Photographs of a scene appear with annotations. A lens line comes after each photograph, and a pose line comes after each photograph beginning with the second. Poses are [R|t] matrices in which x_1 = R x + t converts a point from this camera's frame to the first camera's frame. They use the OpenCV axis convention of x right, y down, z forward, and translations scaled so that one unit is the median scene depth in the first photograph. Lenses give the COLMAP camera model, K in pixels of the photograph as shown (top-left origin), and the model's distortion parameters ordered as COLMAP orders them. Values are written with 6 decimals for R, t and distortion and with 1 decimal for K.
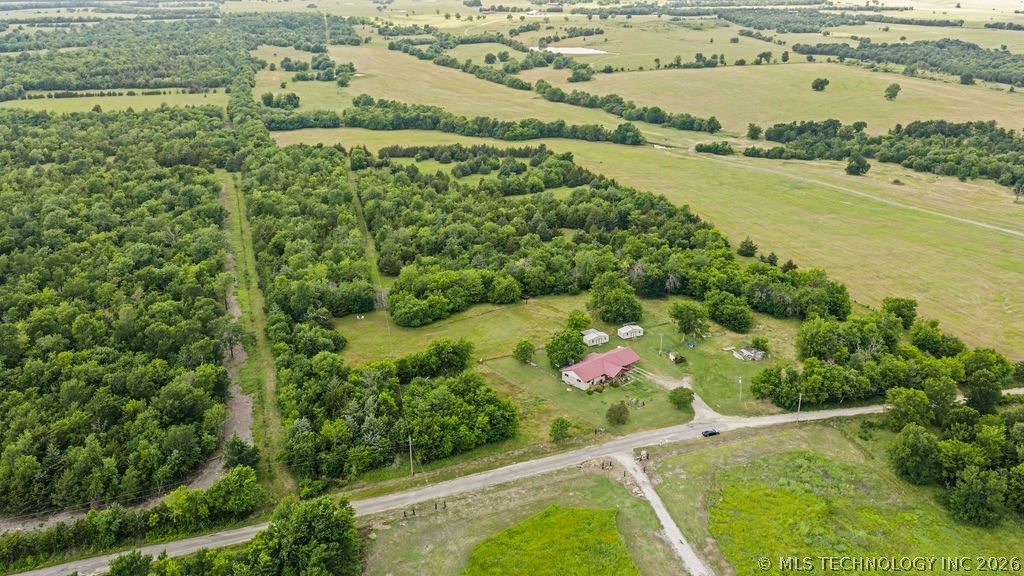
lens RADIAL K [[859.6, 0, 512.0], [0, 859.6, 288.0], [0, 0, 1]] dist [0.030848, -0.063476]
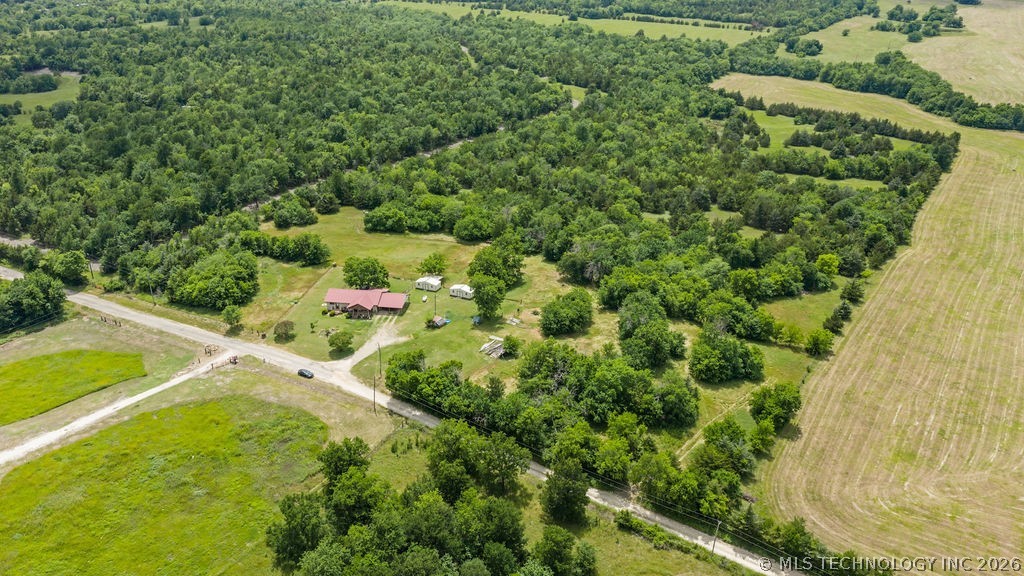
lens RADIAL K [[859.6, 0, 512.0], [0, 859.6, 288.0], [0, 0, 1]] dist [0.030848, -0.063476]
pose [[0.627110, 0.319354, -0.710455, 0.320803], [-0.273920, 0.944248, 0.182659, -0.053878], [0.729178, 0.080061, 0.679625, 0.143377]]
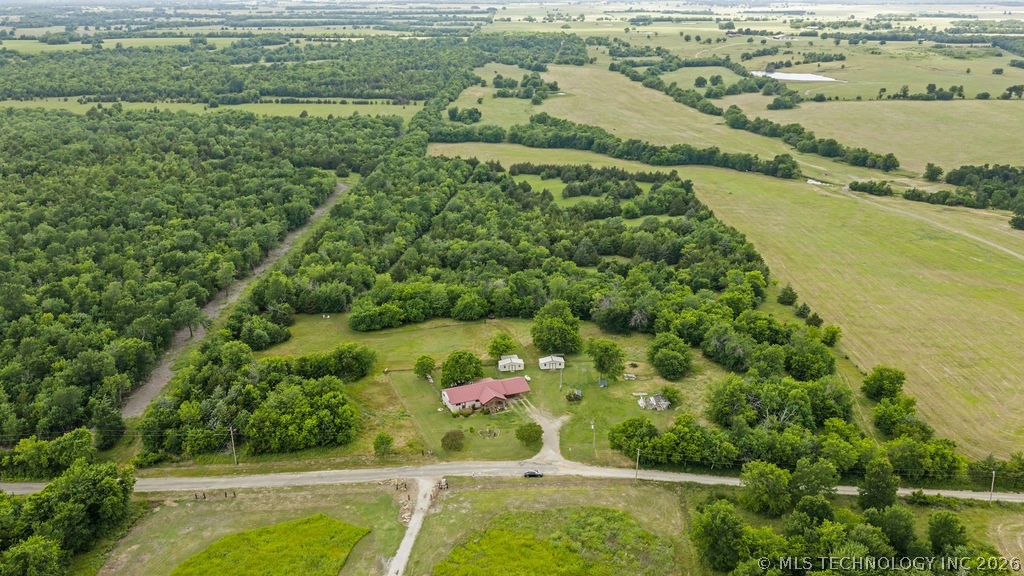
lens RADIAL K [[859.6, 0, 512.0], [0, 859.6, 288.0], [0, 0, 1]] dist [0.030848, -0.063476]
pose [[0.946259, 0.106768, -0.305277, 0.142495], [-0.113712, 0.993501, -0.005003, -0.008569], [0.302759, 0.039448, 0.952250, 0.024012]]
